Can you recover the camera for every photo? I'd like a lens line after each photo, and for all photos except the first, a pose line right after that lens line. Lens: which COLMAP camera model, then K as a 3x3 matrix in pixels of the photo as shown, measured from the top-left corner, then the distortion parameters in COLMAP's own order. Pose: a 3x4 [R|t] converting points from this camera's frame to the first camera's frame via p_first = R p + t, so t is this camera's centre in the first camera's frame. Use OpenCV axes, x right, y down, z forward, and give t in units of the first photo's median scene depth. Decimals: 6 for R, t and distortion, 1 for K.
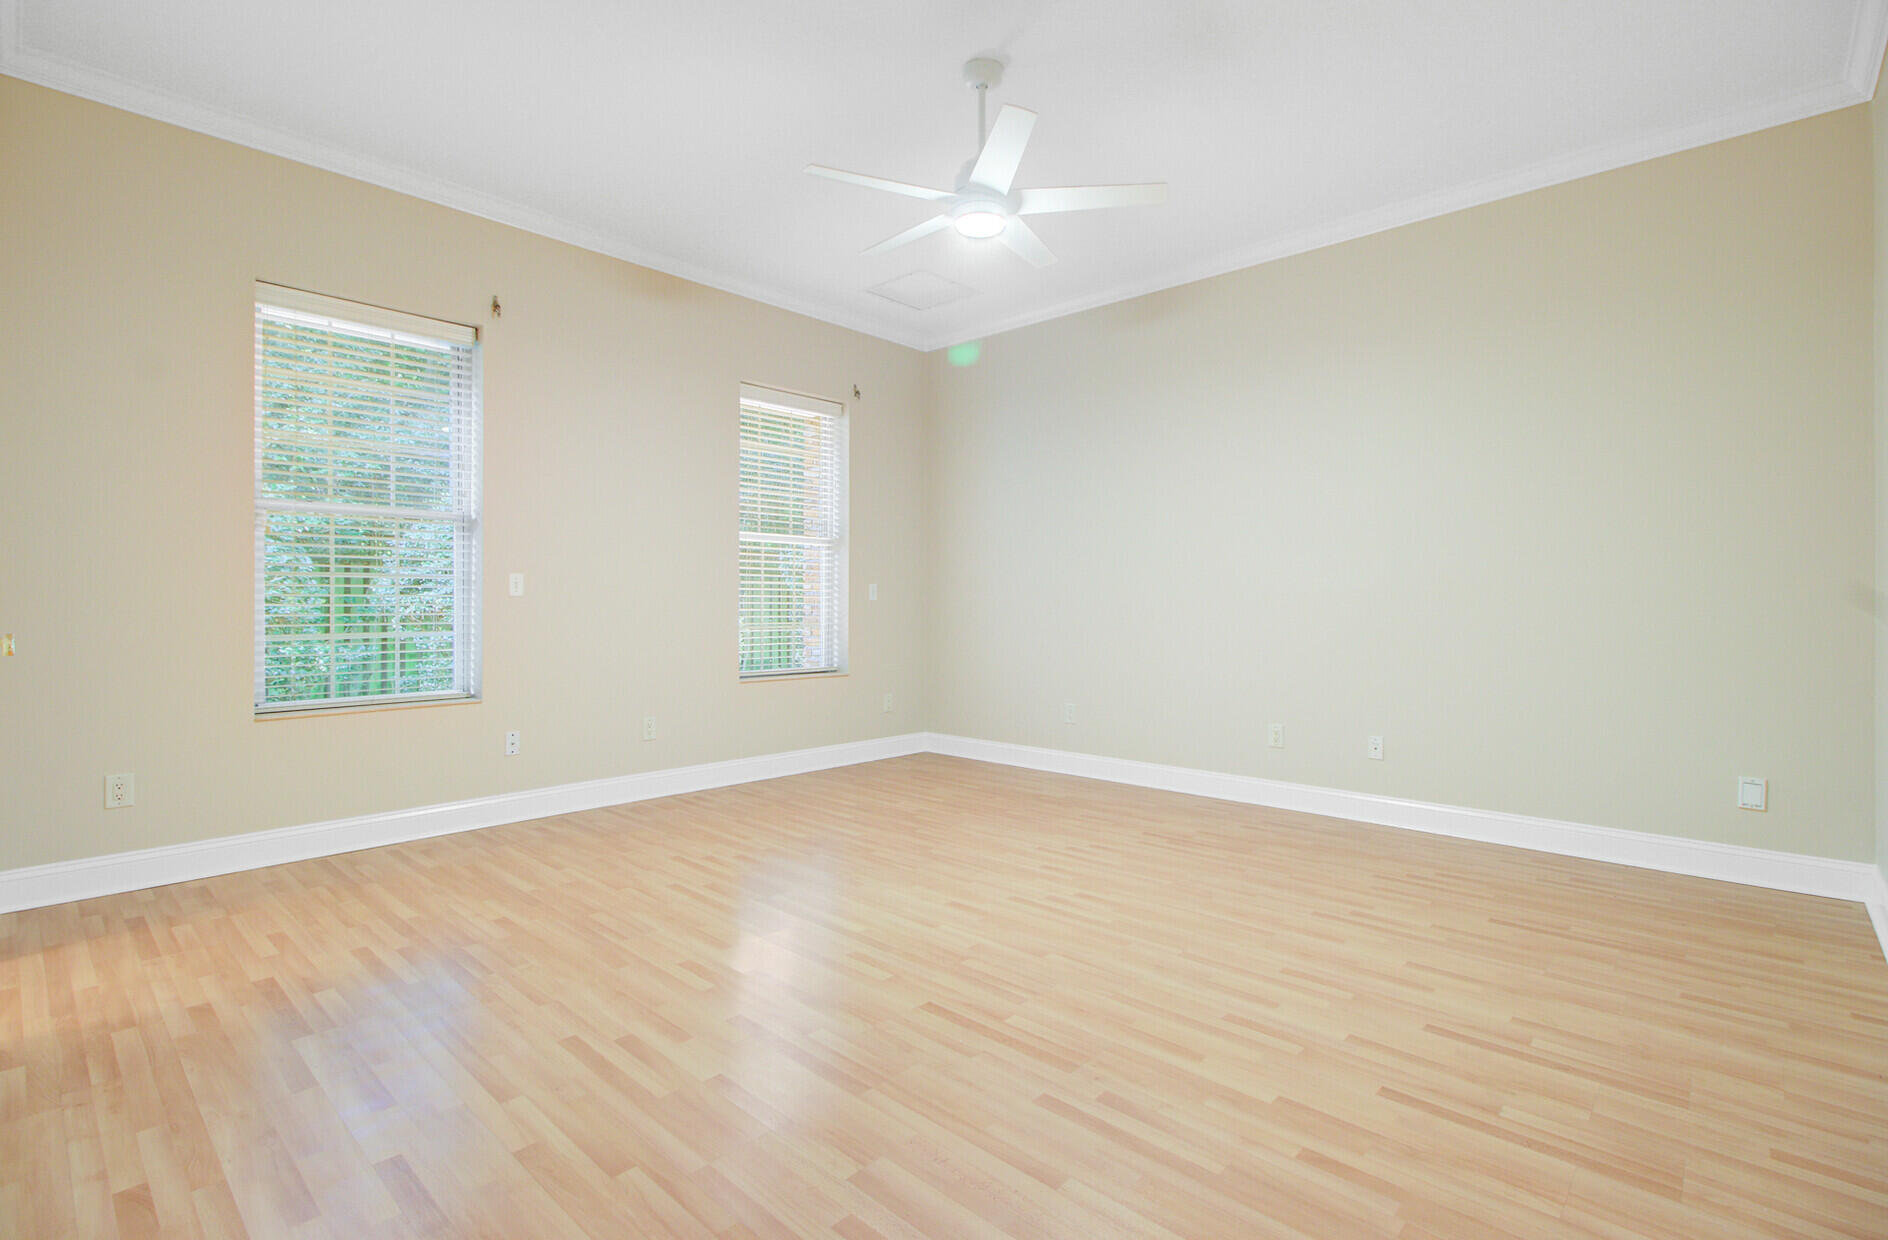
lens RADIAL K [[866.1, 0, 942.6], [0, 866.1, 613.7], [0, 0, 1]] dist [0.000004, 0.000567]
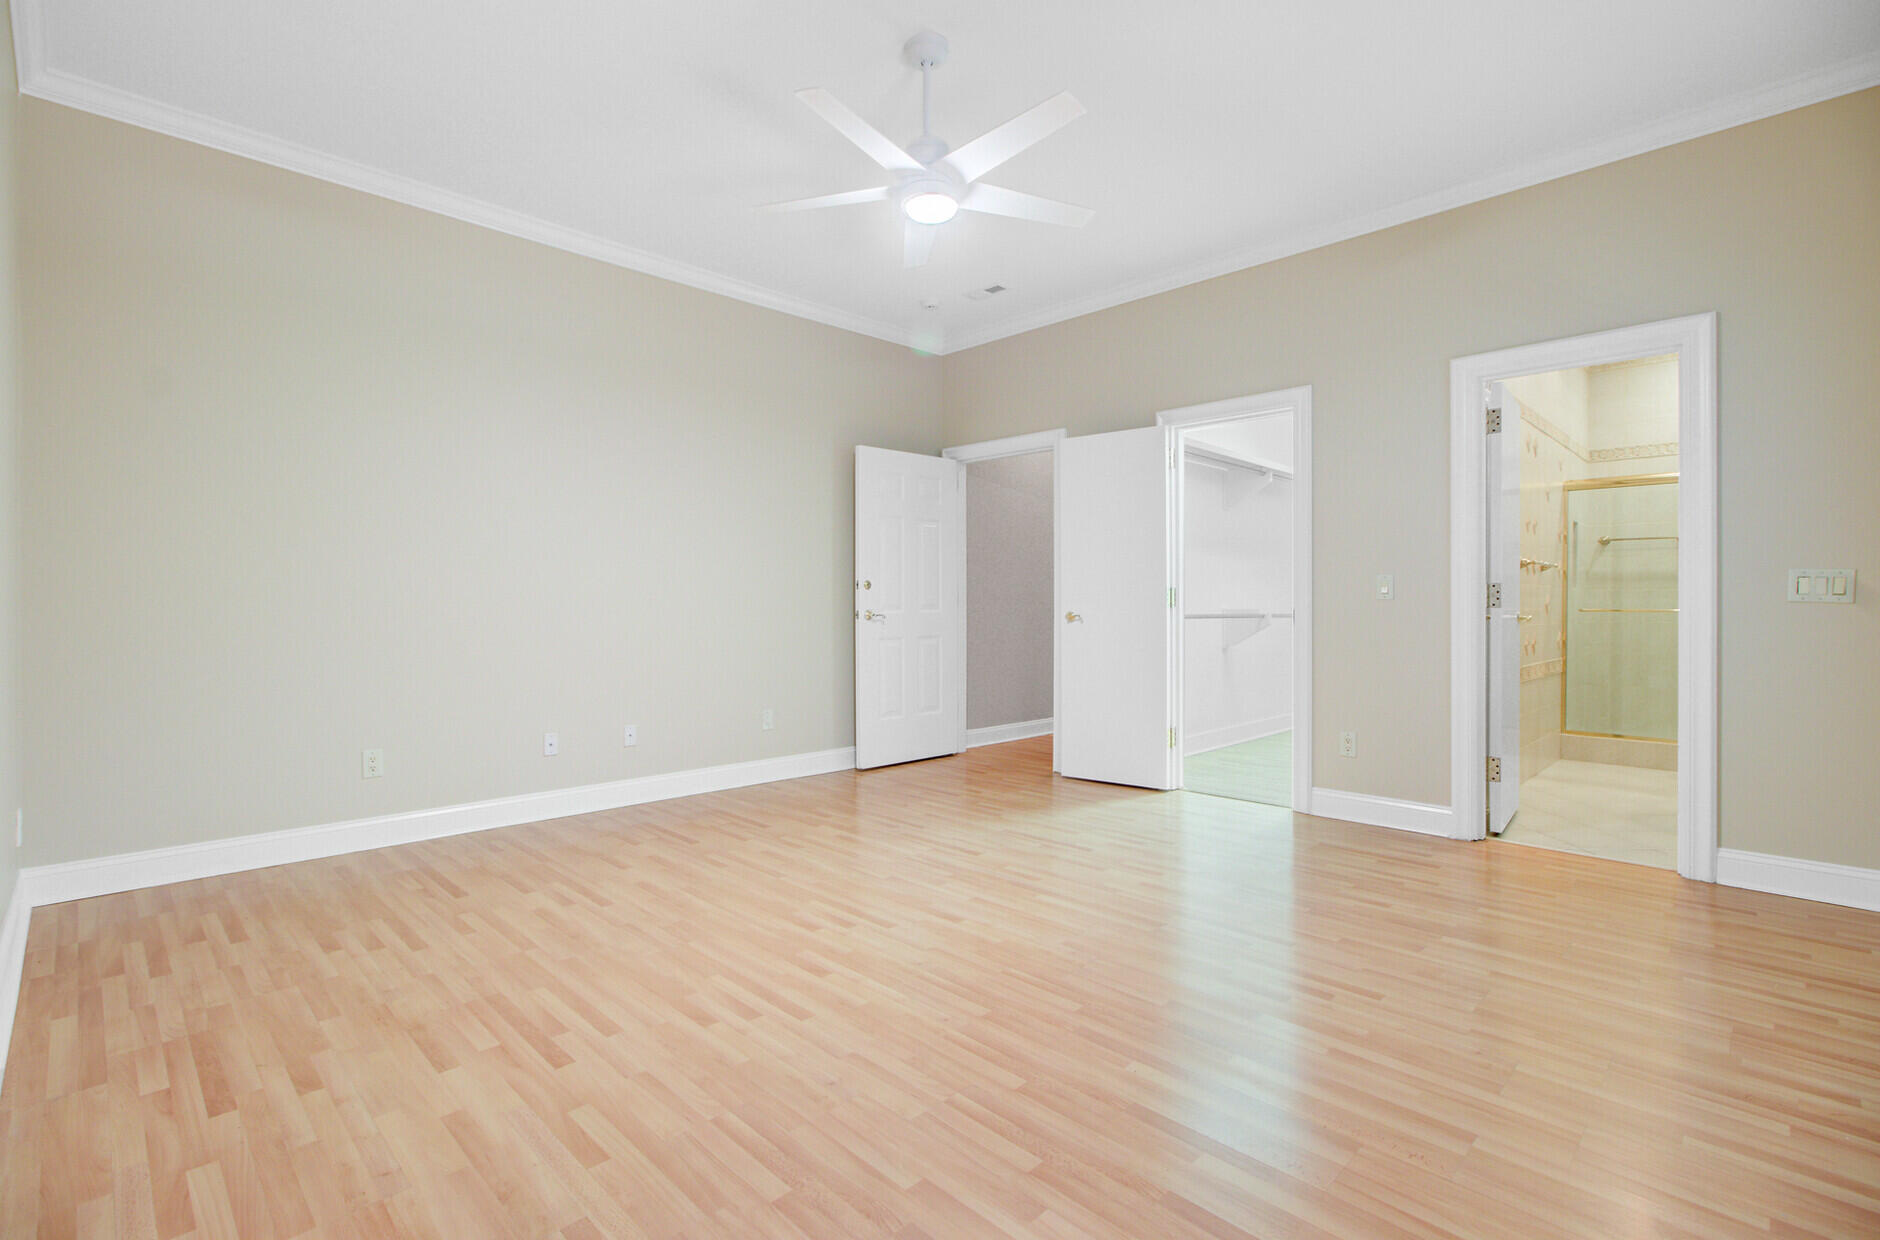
lens RADIAL K [[862.4, 0, 929.6], [0, 862.4, 605.3], [0, 0, 1]] dist [0.000004, 0.000567]
pose [[-0.998776, -0.004508, 0.049257, -0.003593], [-0.003812, 0.999892, 0.014213, -0.026507], [-0.049315, 0.014008, -0.998685, 1.991663]]
